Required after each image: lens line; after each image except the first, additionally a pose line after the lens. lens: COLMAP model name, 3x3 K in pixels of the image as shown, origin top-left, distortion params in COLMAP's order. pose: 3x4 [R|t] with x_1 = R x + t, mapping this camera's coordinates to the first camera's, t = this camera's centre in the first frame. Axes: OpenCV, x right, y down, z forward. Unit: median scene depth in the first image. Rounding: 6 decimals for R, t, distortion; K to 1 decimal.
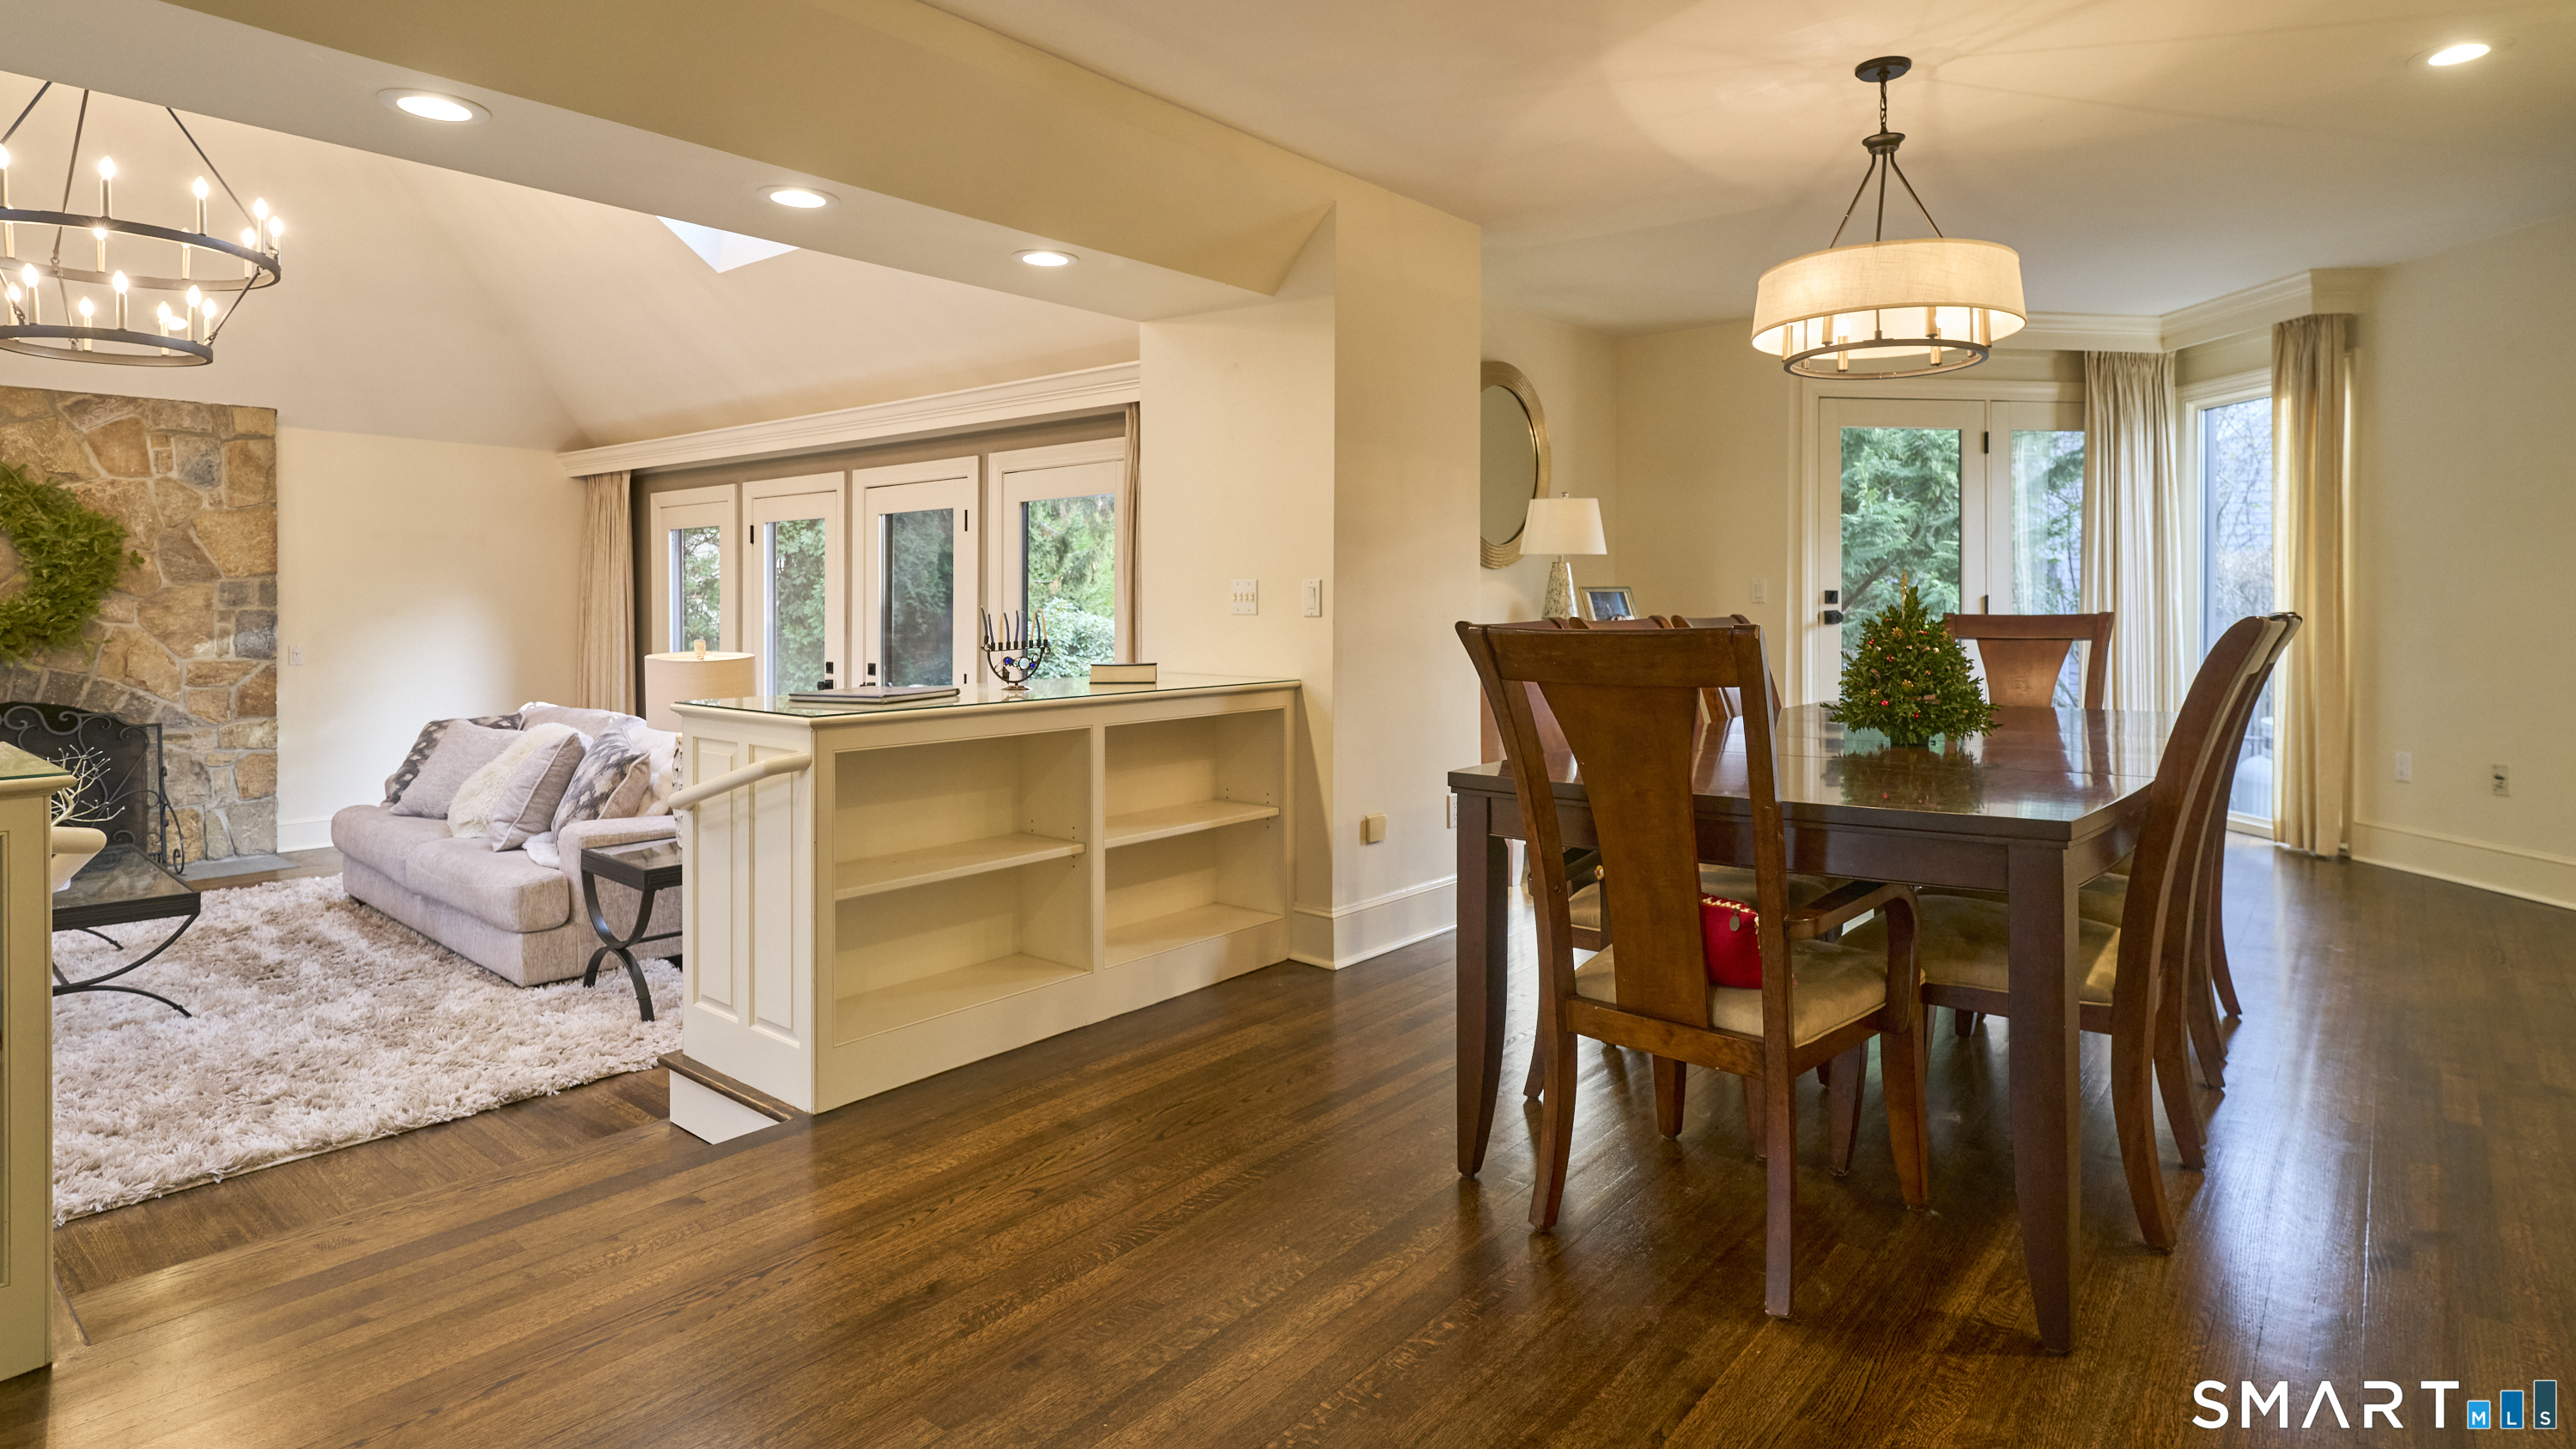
lens RADIAL K [[1326.0, 0, 1287.1], [0, 1326.0, 597.4], [0, 0, 1]] dist [-0.004547, -0.001327]
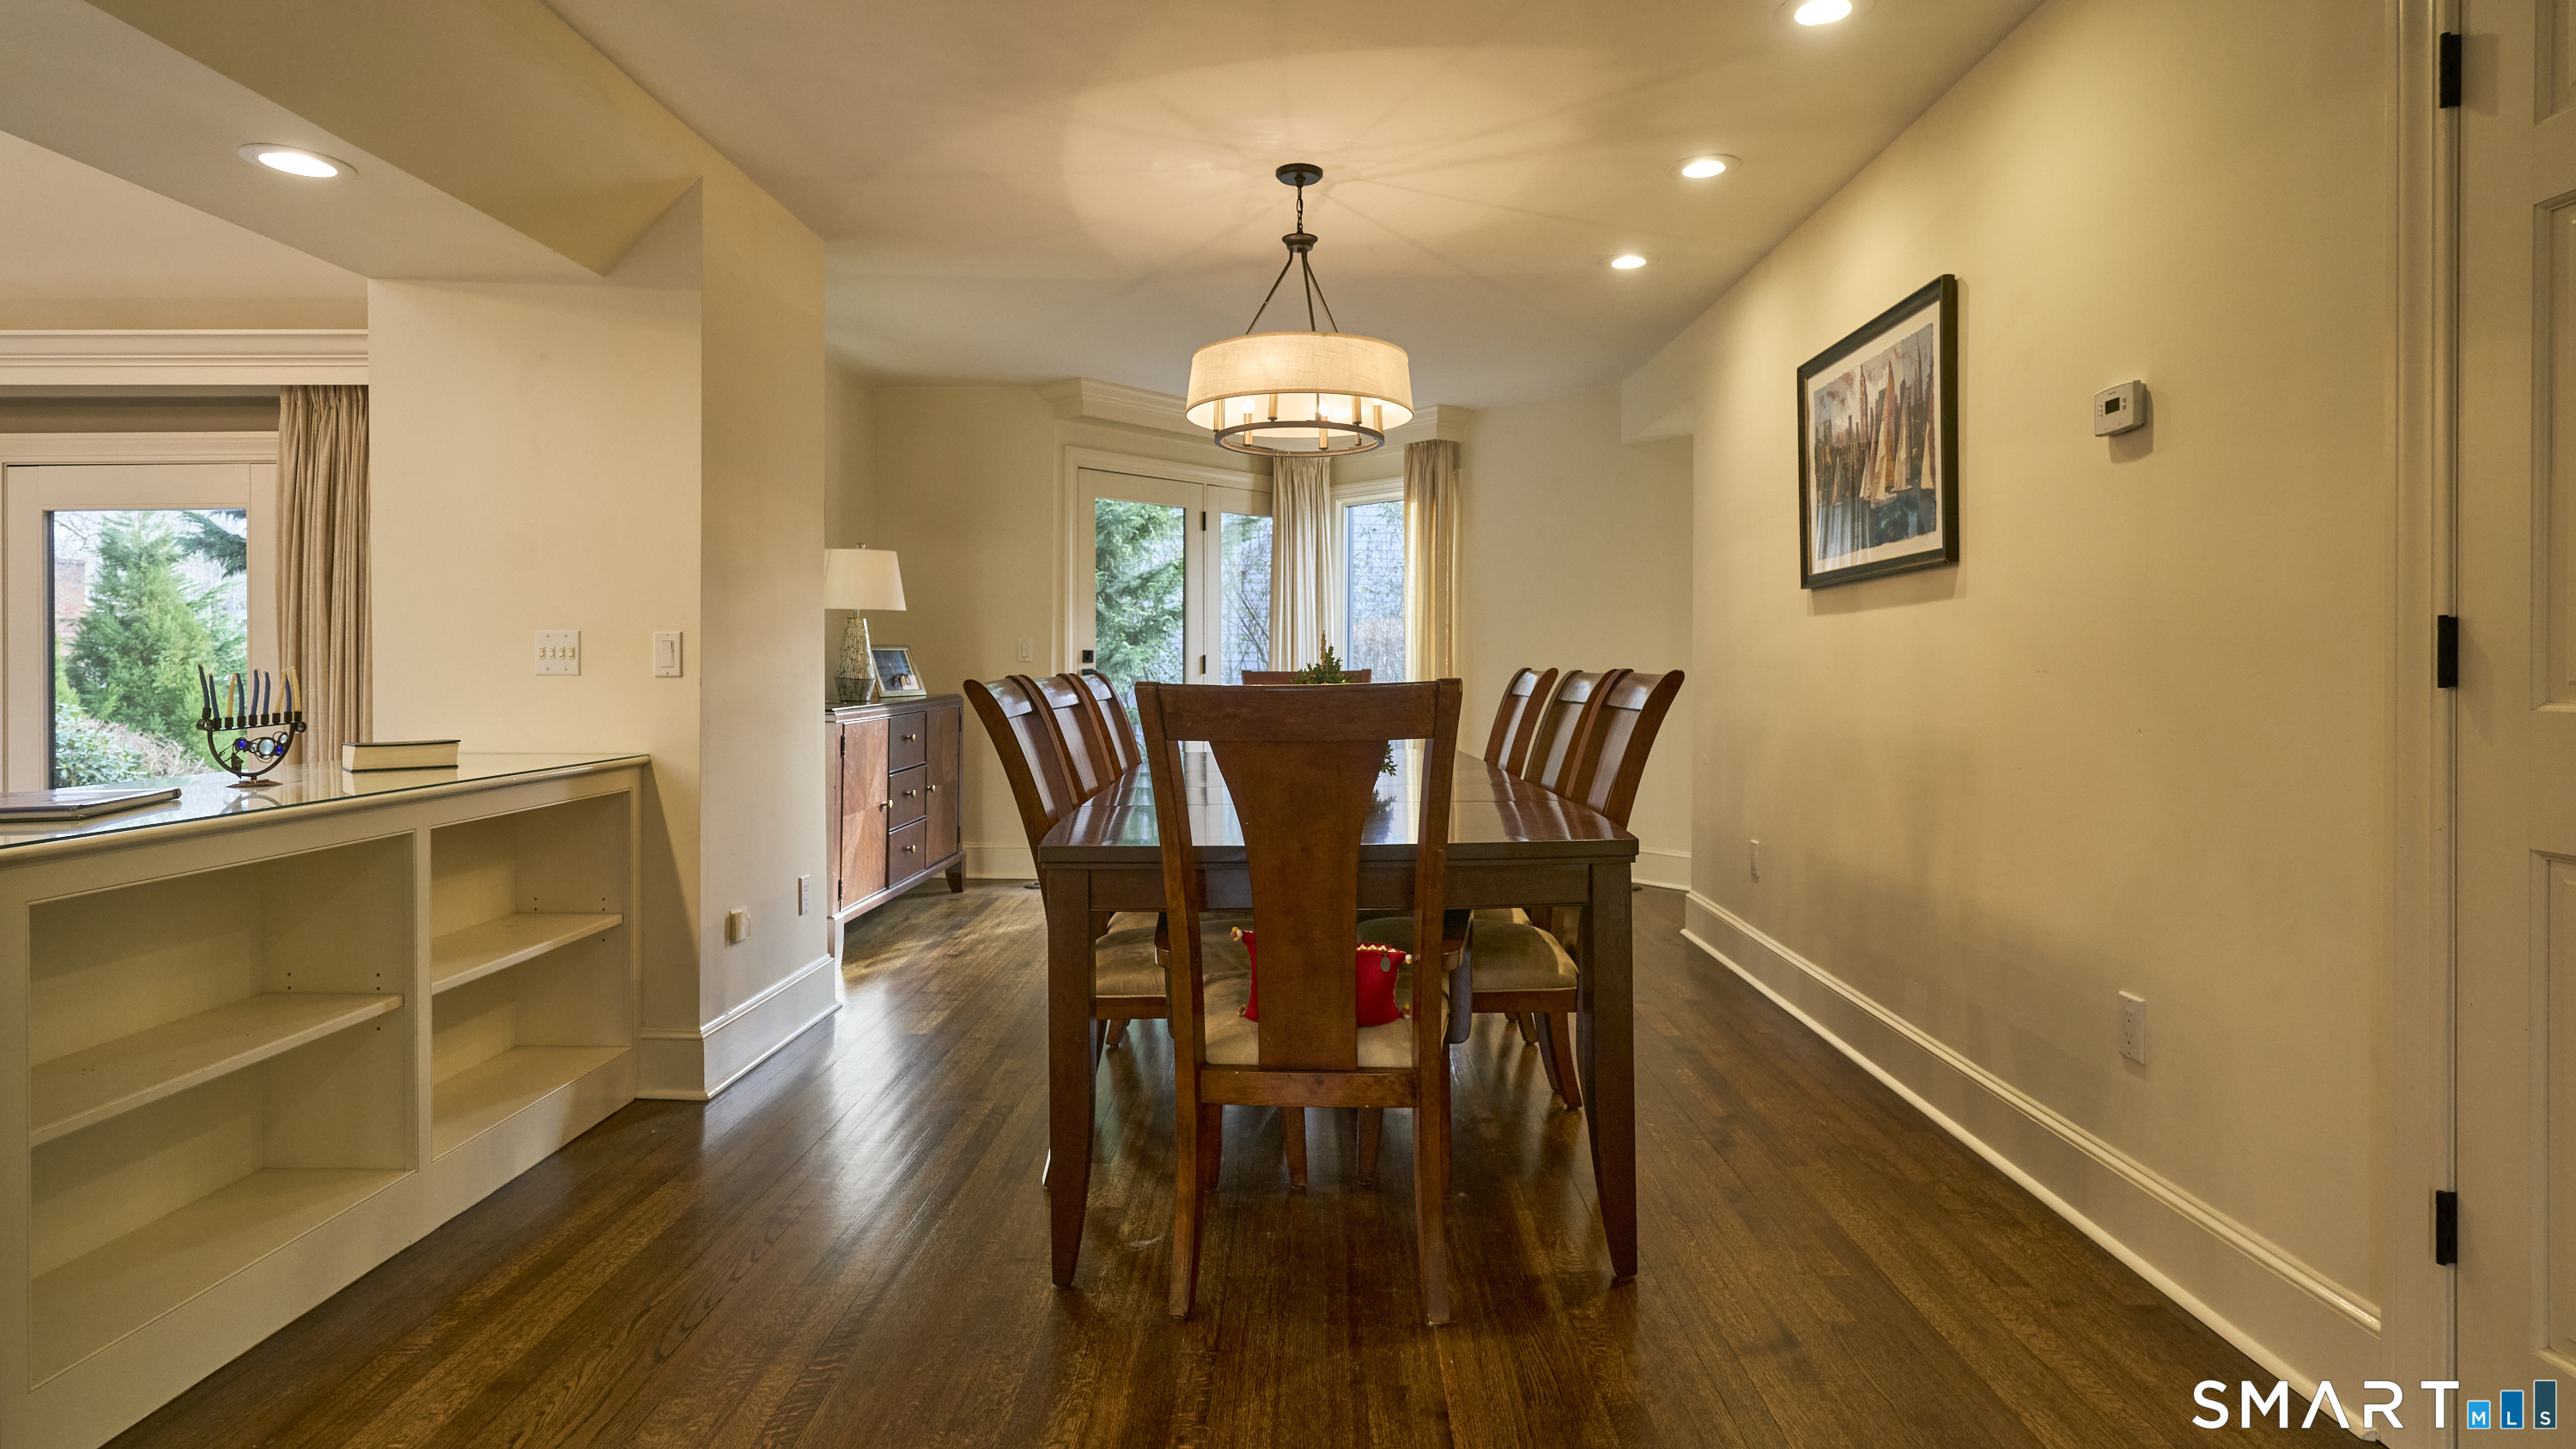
lens RADIAL K [[1309.9, 0, 1324.7], [0, 1309.9, 668.1], [0, 0, 1]] dist [-0.000094, -0.000910]
pose [[0.777113, -0.001655, 0.629359, -0.203546], [-0.003125, 0.999974, 0.006488, 0.003003], [-0.629353, -0.007009, 0.777088, 0.131635]]
